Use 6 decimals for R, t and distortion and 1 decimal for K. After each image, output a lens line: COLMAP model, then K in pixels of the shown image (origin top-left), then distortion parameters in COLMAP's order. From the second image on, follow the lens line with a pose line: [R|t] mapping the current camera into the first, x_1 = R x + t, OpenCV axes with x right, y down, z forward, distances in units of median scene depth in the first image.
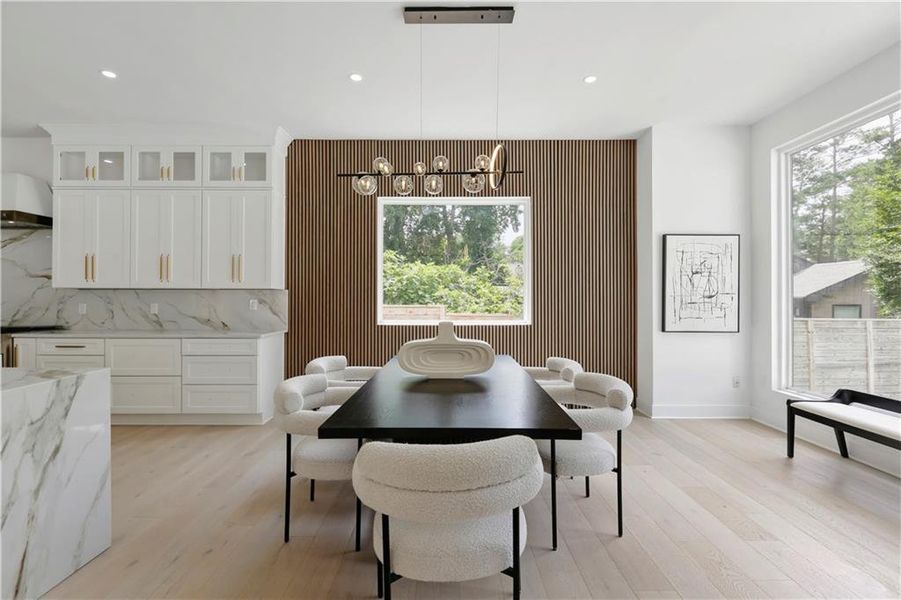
lens RADIAL K [[427.4, 0, 452.6], [0, 427.4, 296.9], [0, 0, 1]] dist [-0.001558, -0.000366]
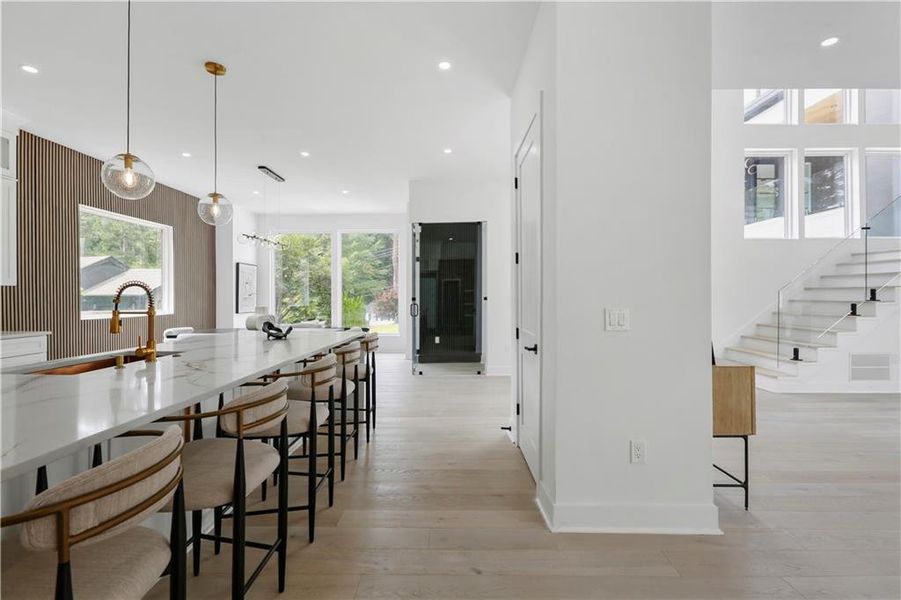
lens RADIAL K [[427.4, 0, 452.6], [0, 427.4, 296.9], [0, 0, 1]] dist [-0.001558, -0.000366]
pose [[-0.008488, -0.001885, 0.999962, -1.276441], [-0.005676, 0.999982, 0.001837, -0.001843], [-0.999948, -0.005660, -0.008499, 0.049171]]
